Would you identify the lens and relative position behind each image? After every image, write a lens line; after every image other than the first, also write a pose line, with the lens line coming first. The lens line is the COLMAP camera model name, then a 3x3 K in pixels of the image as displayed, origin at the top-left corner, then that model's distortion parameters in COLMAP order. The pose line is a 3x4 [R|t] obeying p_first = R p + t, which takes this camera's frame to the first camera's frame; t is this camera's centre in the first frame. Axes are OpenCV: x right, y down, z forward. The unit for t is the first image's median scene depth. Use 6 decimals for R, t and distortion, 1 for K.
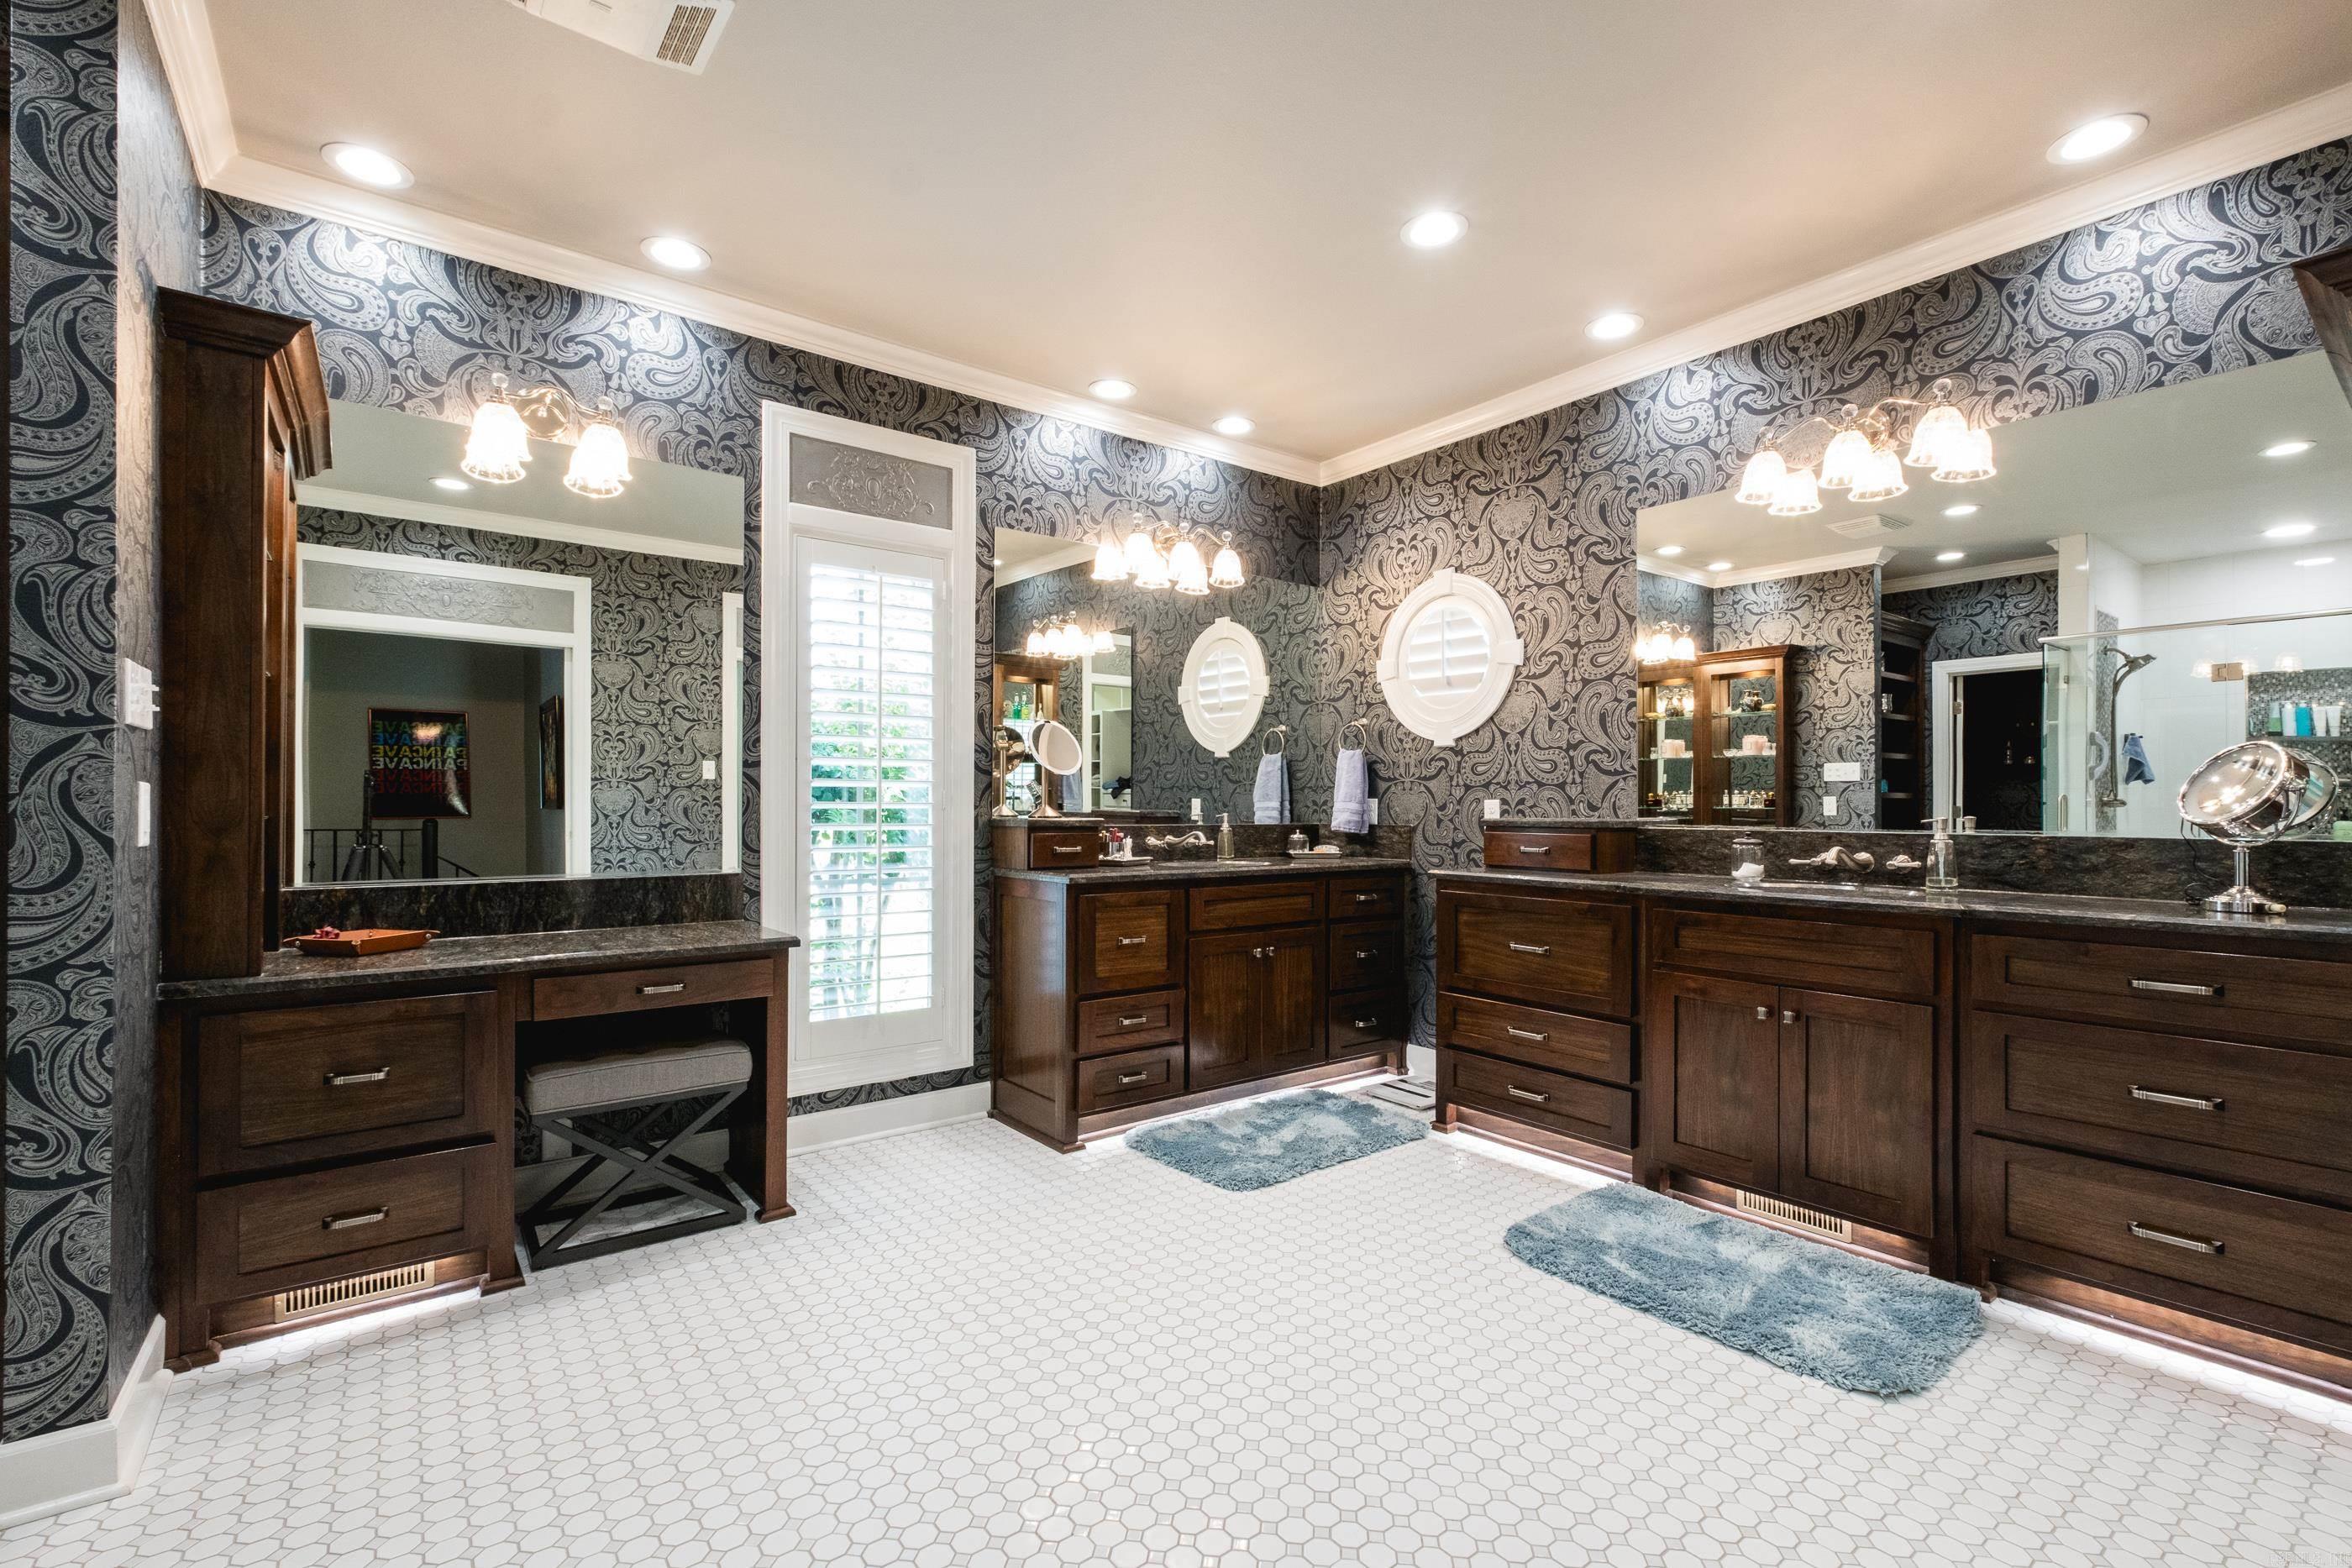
lens RADIAL K [[1006.0, 0, 1214.9], [0, 1006.0, 805.4], [0, 0, 1]] dist [0.003675, -0.002958]
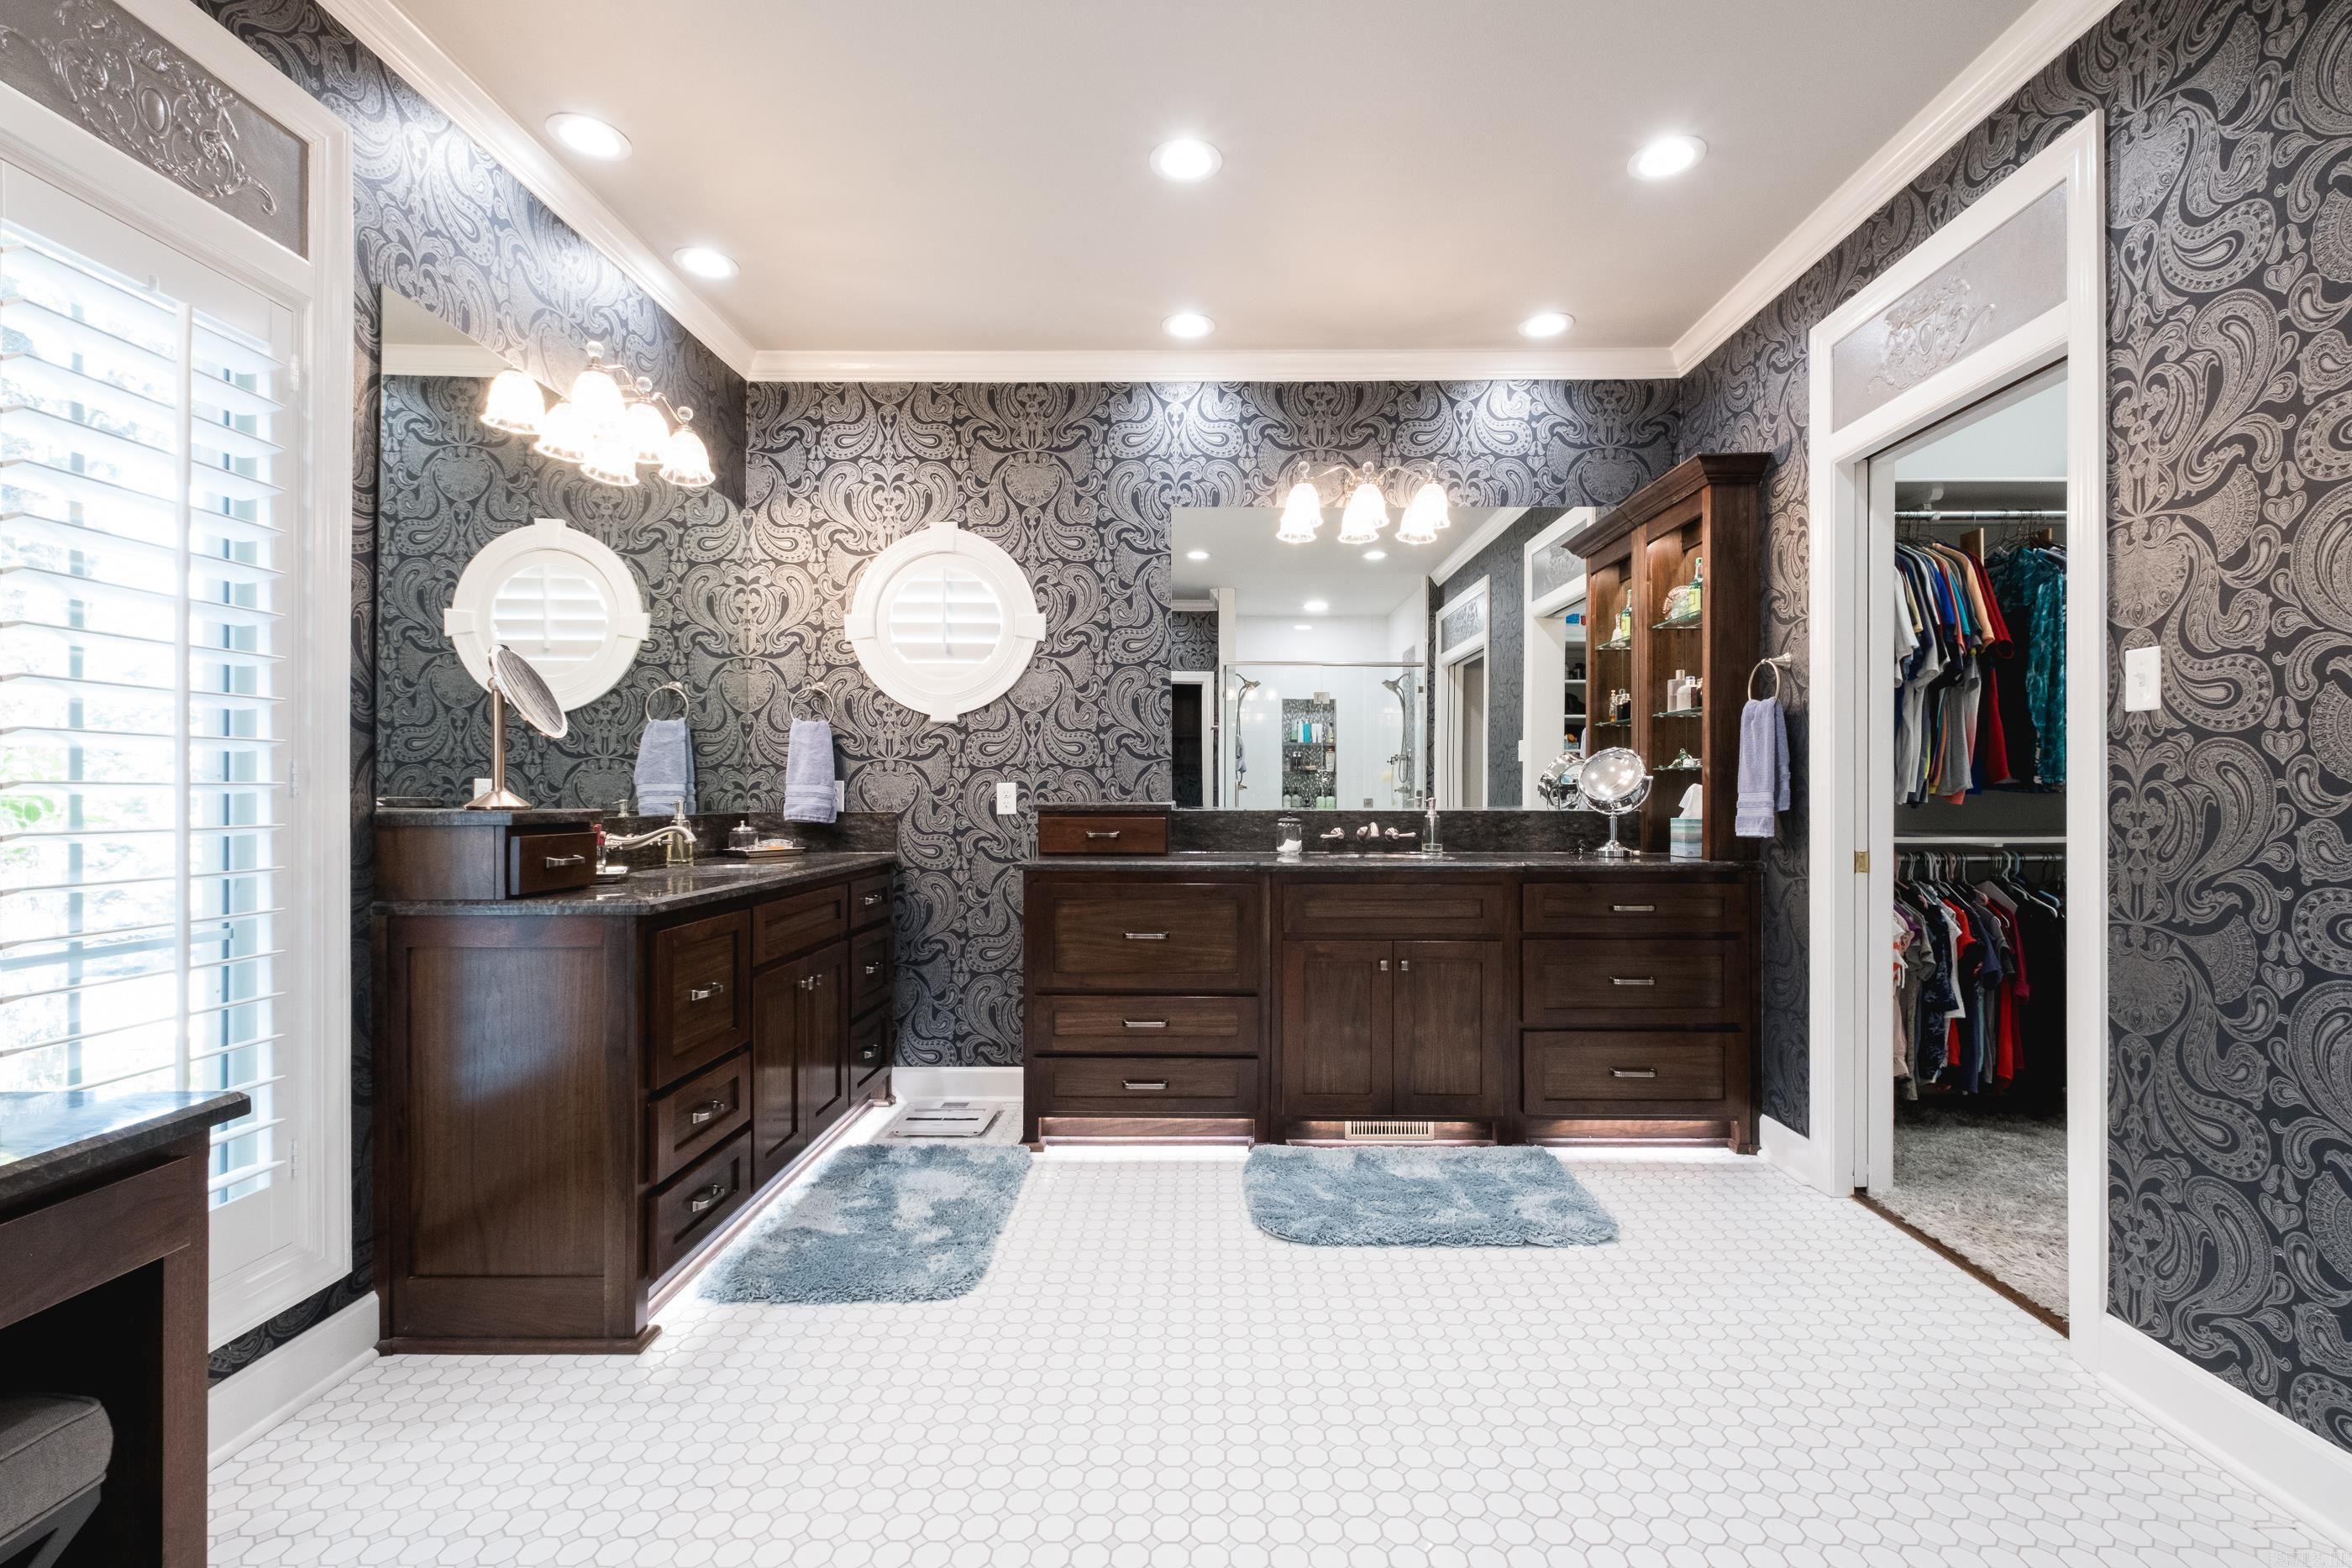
lens RADIAL K [[1006.0, 0, 1186.8], [0, 1006.0, 794.1], [0, 0, 1]] dist [0.003675, -0.002958]
pose [[0.636353, -0.004267, 0.771386, -0.365589], [-0.000099, 0.999984, 0.005613, -0.000464], [-0.771398, -0.003648, 0.636342, 0.309327]]
